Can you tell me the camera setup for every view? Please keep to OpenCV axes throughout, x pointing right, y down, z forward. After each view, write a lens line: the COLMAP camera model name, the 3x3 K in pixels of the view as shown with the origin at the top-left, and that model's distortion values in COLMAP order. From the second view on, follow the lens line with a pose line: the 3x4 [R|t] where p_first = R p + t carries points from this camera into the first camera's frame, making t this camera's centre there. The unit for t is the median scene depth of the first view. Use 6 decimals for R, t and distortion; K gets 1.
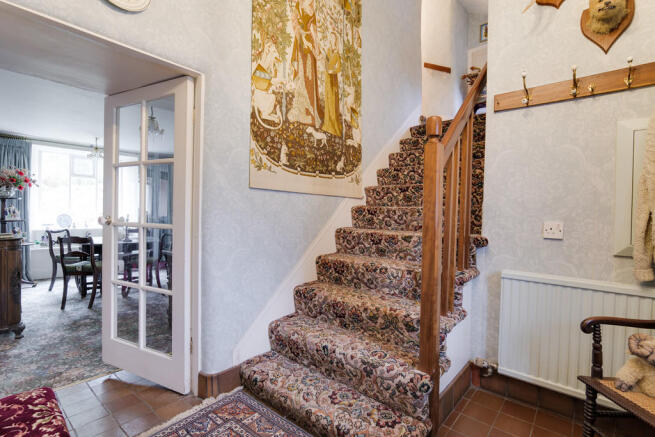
lens RADIAL K [[310.9, 0, 330.4], [0, 310.9, 222.8], [0, 0, 1]] dist [-0.004973, -0.000550]
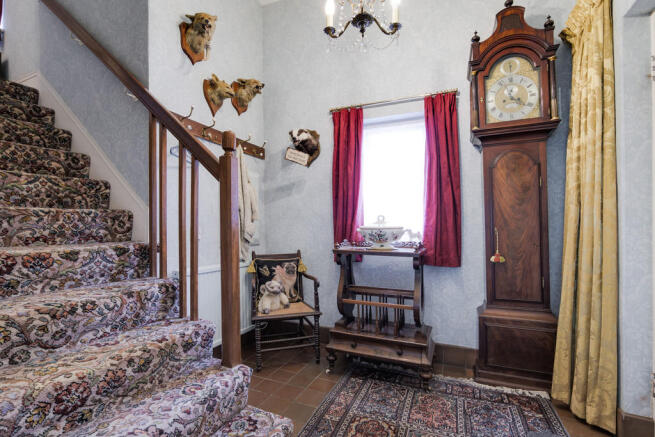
lens RADIAL K [[310.9, 0, 330.4], [0, 310.9, 222.8], [0, 0, 1]] dist [-0.004973, -0.000550]
pose [[-0.299216, -0.002952, 0.954181, -0.612507], [0.017922, 0.999801, 0.008713, -0.017146], [-0.954017, 0.019708, -0.299104, 0.733398]]
